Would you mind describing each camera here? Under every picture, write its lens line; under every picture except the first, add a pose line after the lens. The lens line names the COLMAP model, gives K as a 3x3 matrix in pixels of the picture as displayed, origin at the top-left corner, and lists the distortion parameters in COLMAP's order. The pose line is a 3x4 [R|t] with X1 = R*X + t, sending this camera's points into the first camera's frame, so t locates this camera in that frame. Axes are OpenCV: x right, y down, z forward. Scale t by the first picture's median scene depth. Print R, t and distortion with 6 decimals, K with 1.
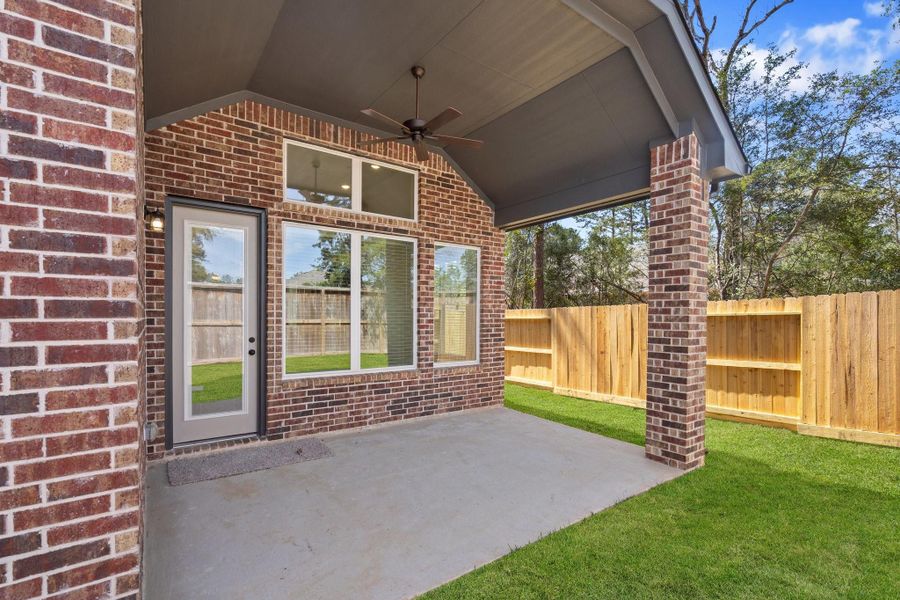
lens RADIAL K [[424.3, 0, 446.4], [0, 424.3, 304.7], [0, 0, 1]] dist [-0.000695, 0.000078]
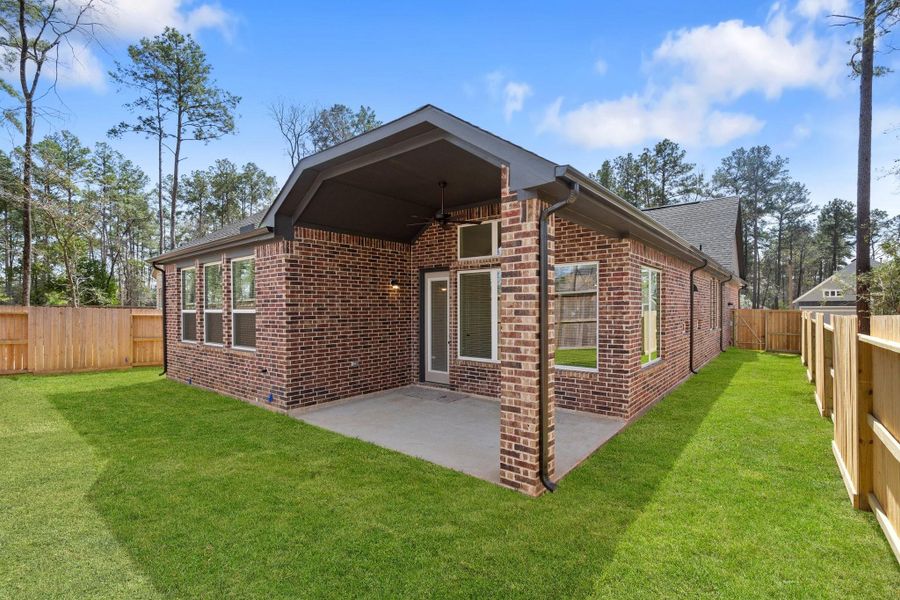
lens RADIAL K [[408.6, 0, 448.0], [0, 408.6, 301.9], [0, 0, 1]] dist [0.000793, 0.000006]
pose [[0.242753, -0.019851, -0.969885, 1.179649], [0.037702, 0.999228, -0.011015, -0.046662], [0.969355, -0.033892, 0.243314, 0.483090]]
